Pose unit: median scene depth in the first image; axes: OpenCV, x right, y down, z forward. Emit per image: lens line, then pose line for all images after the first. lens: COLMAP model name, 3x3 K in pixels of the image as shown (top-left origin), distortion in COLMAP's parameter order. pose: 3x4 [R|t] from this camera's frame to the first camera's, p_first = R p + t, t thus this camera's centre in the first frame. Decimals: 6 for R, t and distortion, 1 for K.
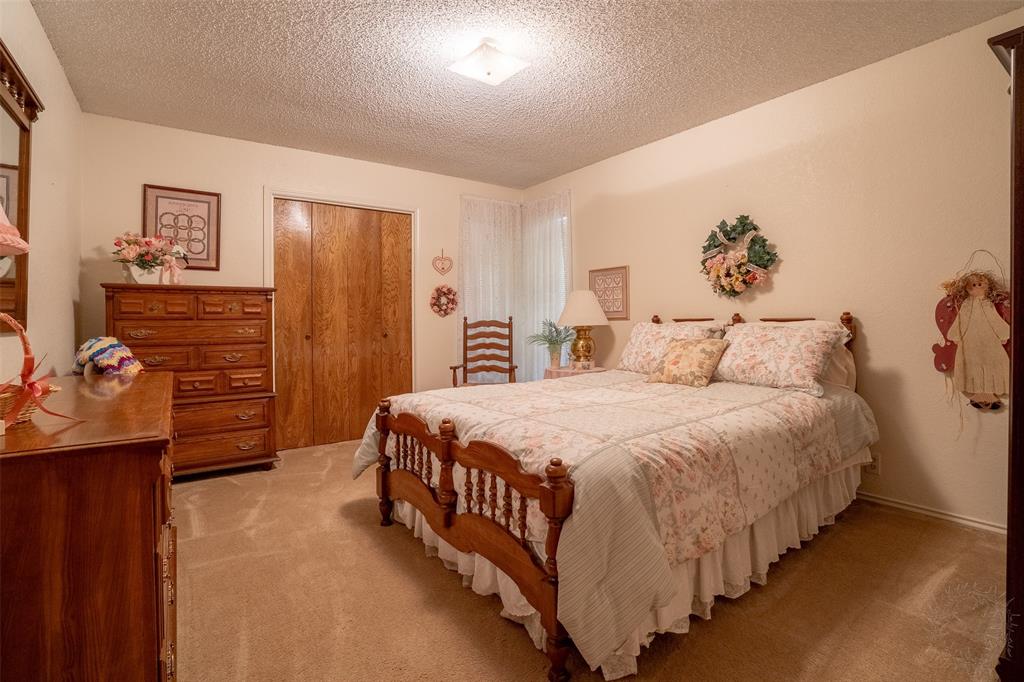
lens RADIAL K [[477.7, 0, 515.5], [0, 477.7, 336.9], [0, 0, 1]] dist [-0.072032, 0.029359]
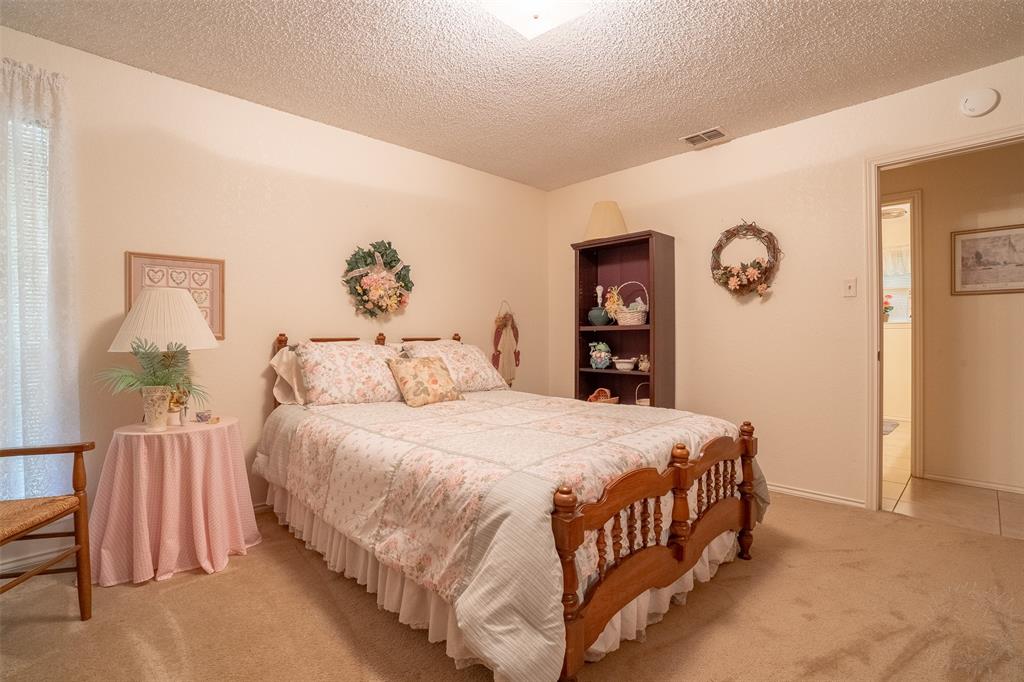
lens RADIAL K [[477.7, 0, 515.5], [0, 477.7, 336.9], [0, 0, 1]] dist [-0.072032, 0.029359]
pose [[-0.120944, 0.010327, 0.992606, -0.790249], [0.044723, 0.998987, -0.004944, -0.030435], [-0.991651, 0.043794, -0.121283, 1.119936]]
